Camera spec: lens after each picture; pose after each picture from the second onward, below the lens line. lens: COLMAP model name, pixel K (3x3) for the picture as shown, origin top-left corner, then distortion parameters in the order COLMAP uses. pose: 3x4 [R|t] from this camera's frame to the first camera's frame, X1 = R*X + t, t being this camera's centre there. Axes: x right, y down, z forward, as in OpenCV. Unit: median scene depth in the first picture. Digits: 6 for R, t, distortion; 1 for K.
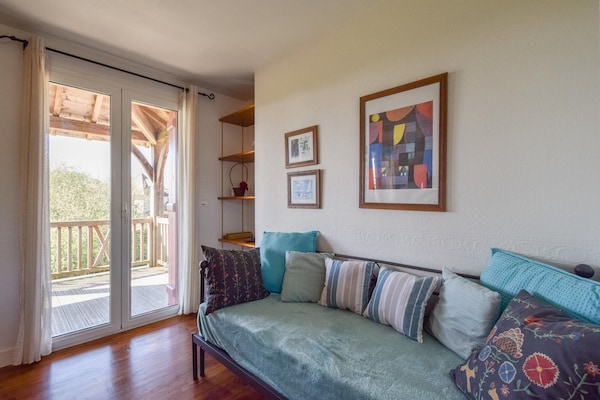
lens RADIAL K [[276.7, 0, 300.9], [0, 276.7, 203.1], [0, 0, 1]] dist [-0.000231, -0.000041]
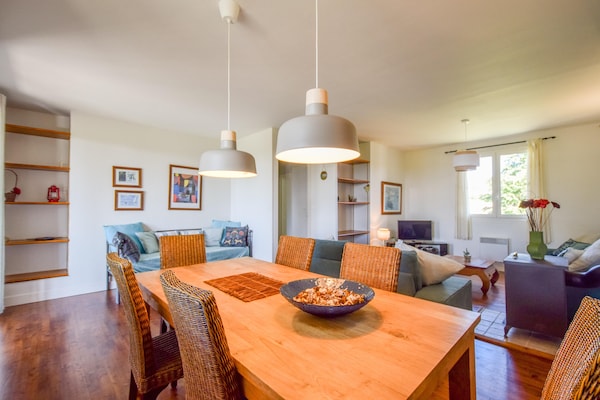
lens RADIAL K [[276.7, 0, 300.5], [0, 276.7, 201.7], [0, 0, 1]] dist [-0.000231, -0.000041]
pose [[0.054590, 0.023323, 0.998236, -2.132400], [0.000448, 0.999727, -0.023382, 0.001659], [-0.998509, 0.001723, 0.054565, -0.275380]]
